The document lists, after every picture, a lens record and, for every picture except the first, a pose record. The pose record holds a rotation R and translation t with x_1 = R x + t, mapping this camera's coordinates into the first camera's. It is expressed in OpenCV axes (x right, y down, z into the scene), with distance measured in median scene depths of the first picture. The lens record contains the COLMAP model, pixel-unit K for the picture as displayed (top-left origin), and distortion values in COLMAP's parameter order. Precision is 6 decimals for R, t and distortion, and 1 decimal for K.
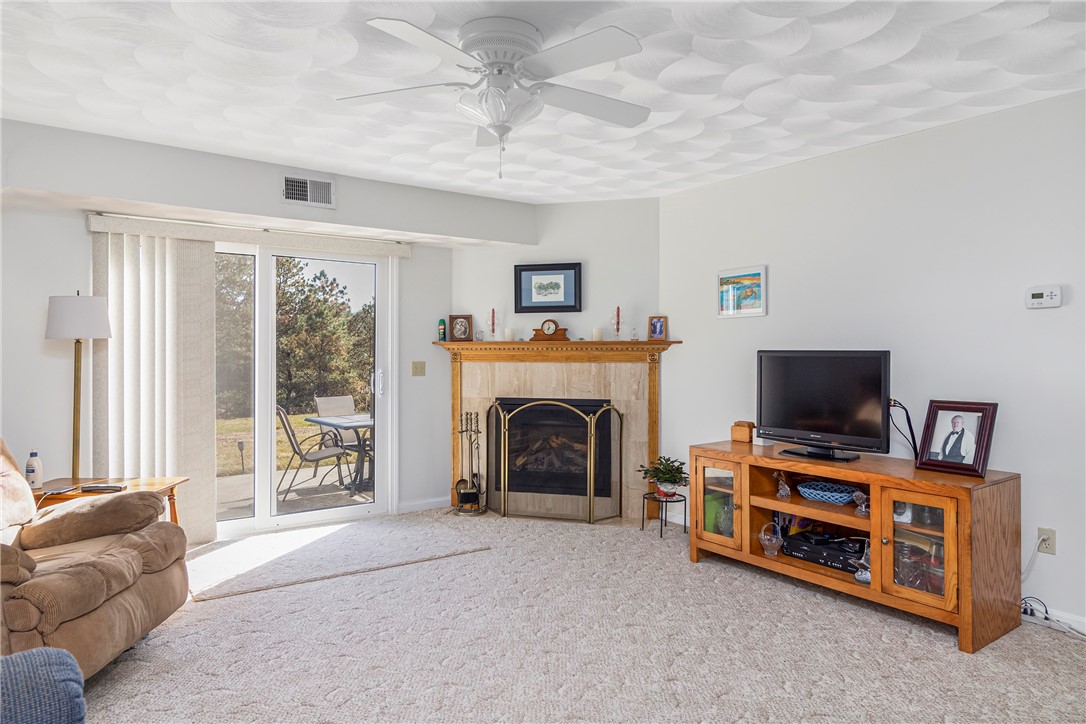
lens RADIAL K [[690.7, 0, 543.7], [0, 690.7, 357.9], [0, 0, 1]] dist [0.008821, -0.000581]
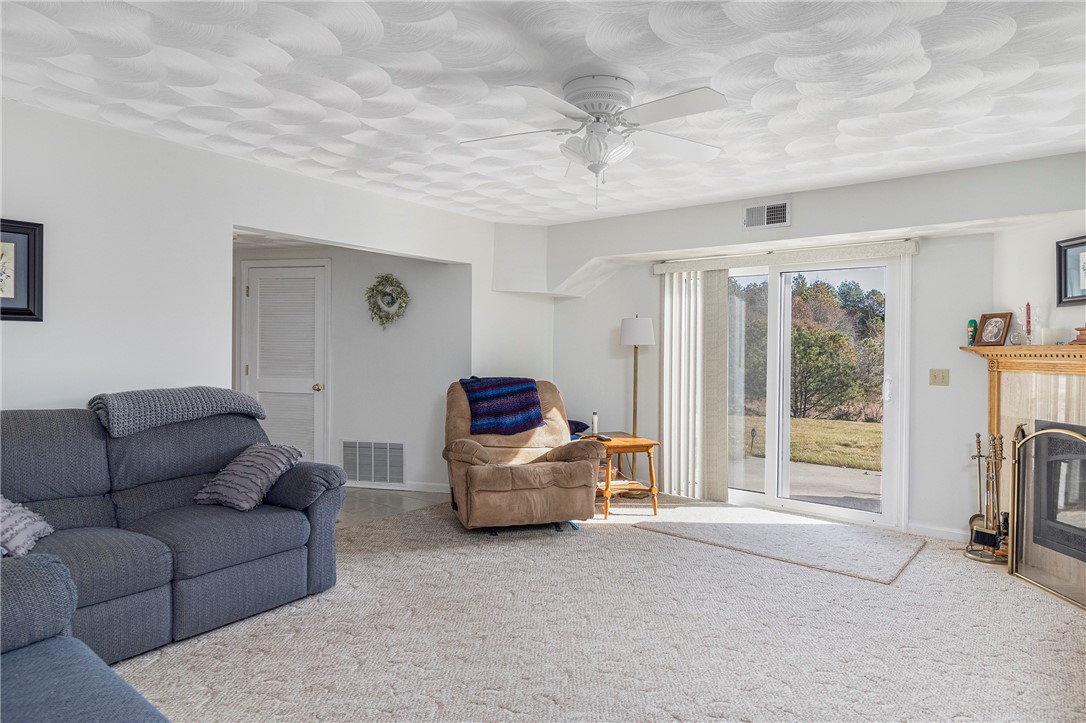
lens RADIAL K [[626.0, 0, 543.3], [0, 626.0, 356.2], [0, 0, 1]] dist [0.003875, -0.000405]
pose [[0.269485, 0.009982, -0.962953, 0.545551], [-0.023016, 0.999727, 0.003922, -0.002881], [0.962729, 0.021107, 0.269642, 0.357456]]
